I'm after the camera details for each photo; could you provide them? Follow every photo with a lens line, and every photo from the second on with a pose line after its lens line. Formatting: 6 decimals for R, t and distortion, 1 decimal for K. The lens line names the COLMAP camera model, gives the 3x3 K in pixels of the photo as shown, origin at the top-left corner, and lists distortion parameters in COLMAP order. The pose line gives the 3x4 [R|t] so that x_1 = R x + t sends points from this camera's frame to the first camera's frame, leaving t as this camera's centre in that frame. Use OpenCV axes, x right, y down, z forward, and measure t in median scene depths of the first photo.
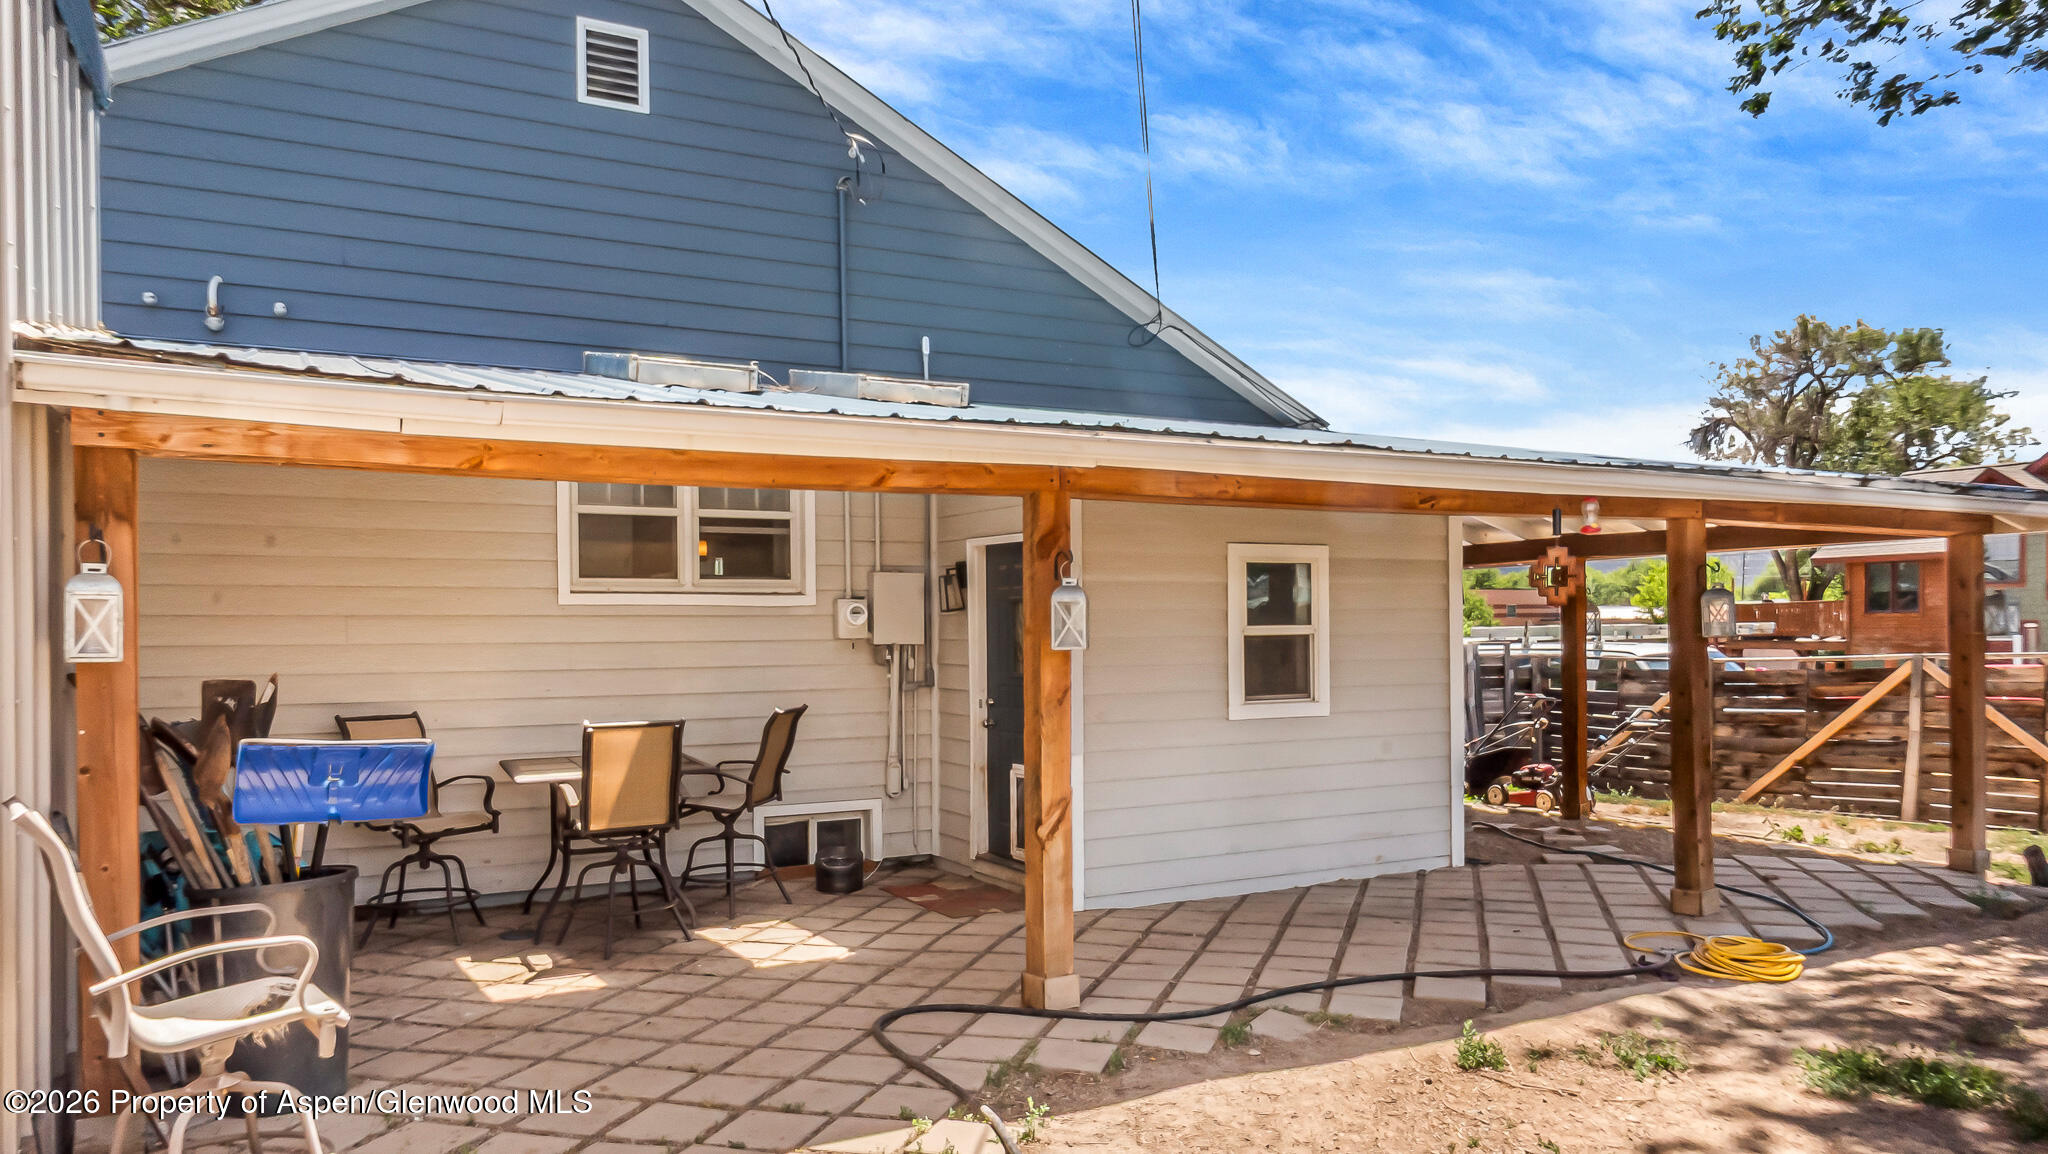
lens RADIAL K [[1422.5, 0, 1024.0], [0, 1422.5, 577.0], [0, 0, 1]] dist [0.052704, 0.000096]
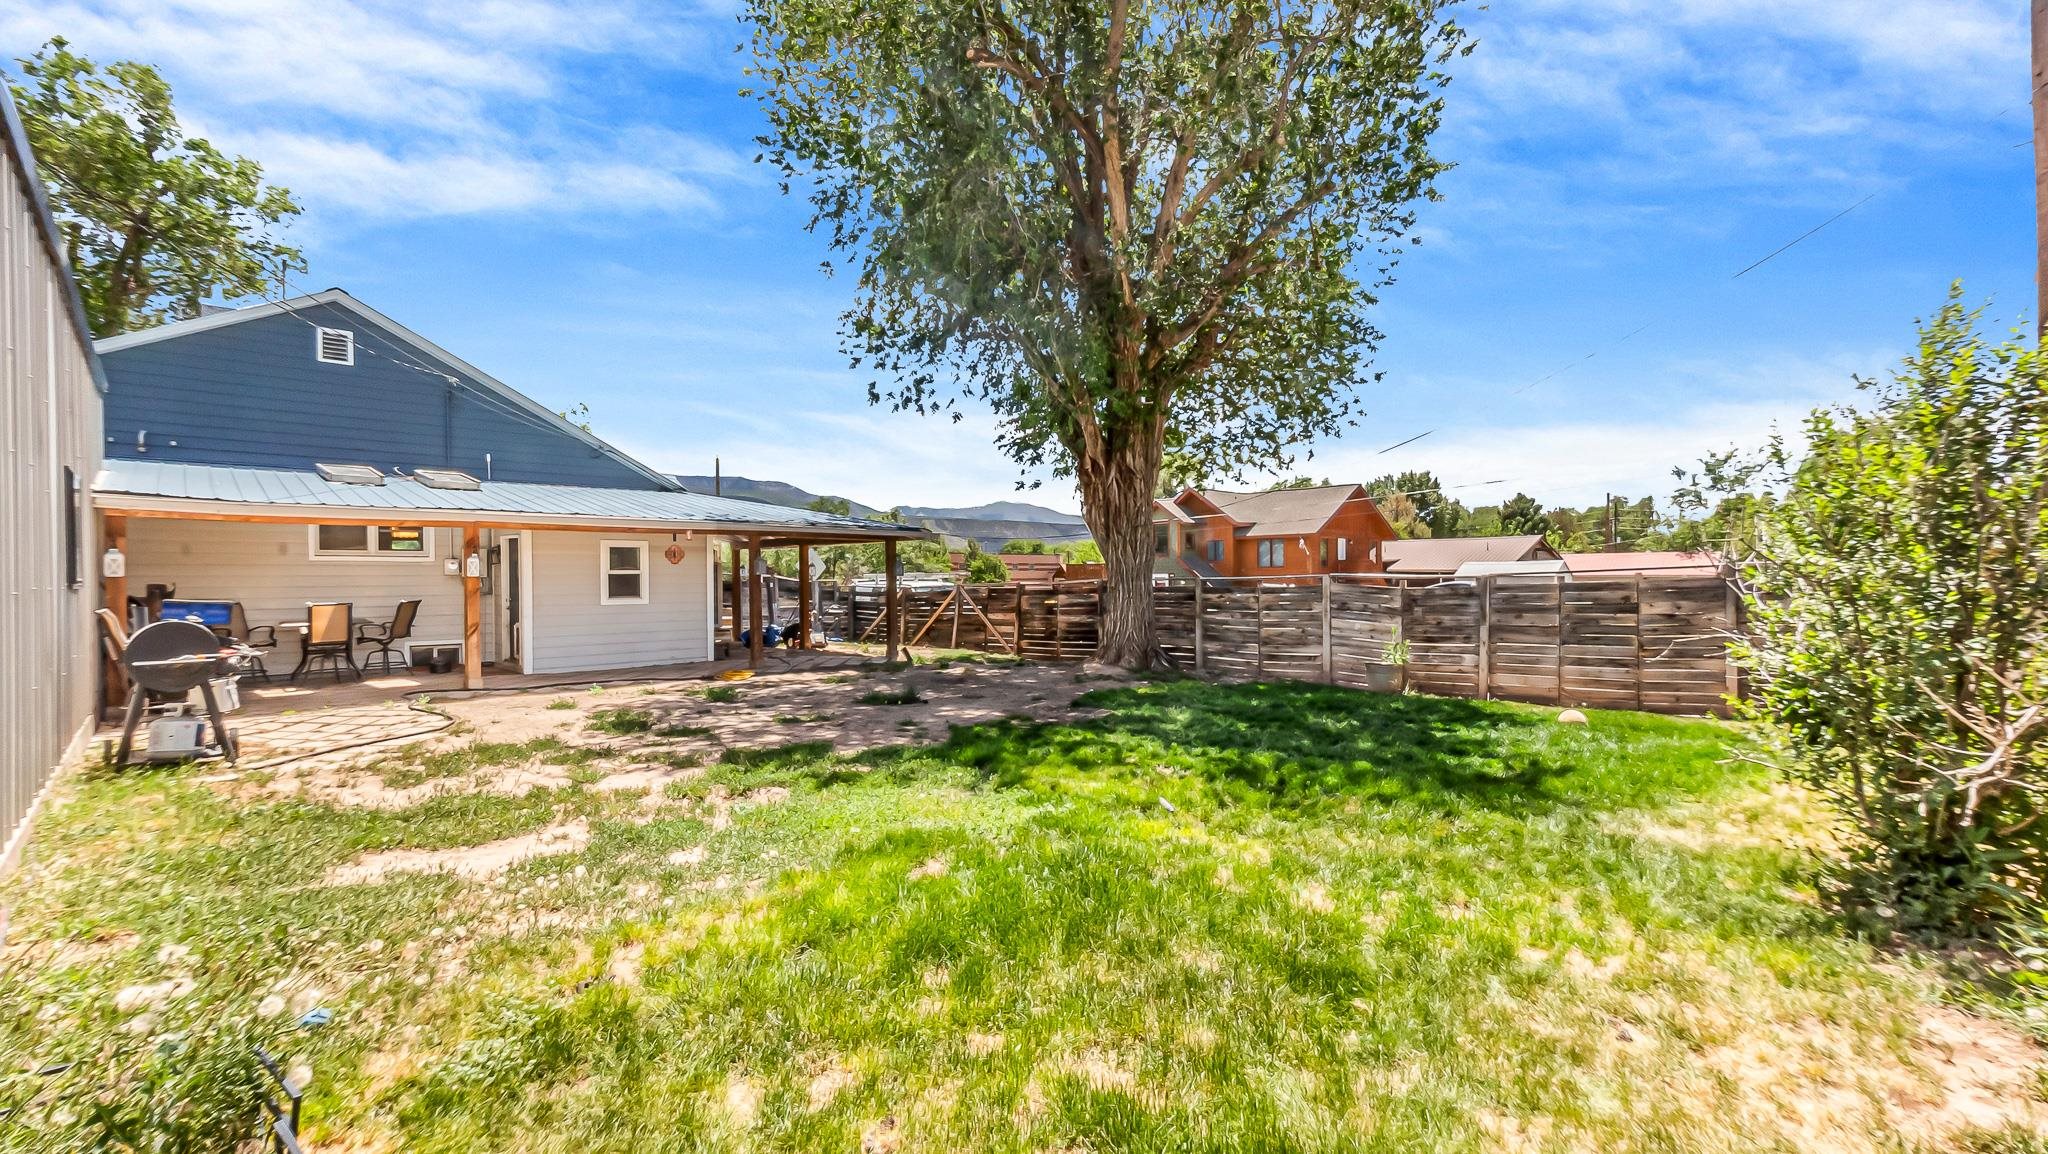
lens RADIAL K [[907.5, 0, 1024.0], [0, 907.5, 577.0], [0, 0, 1]] dist [0.001448, 0.000094]
pose [[0.965853, 0.003153, 0.259072, 0.480311], [-0.012336, 0.999352, 0.033828, -0.022137], [-0.258797, -0.035869, 0.965266, -0.881842]]
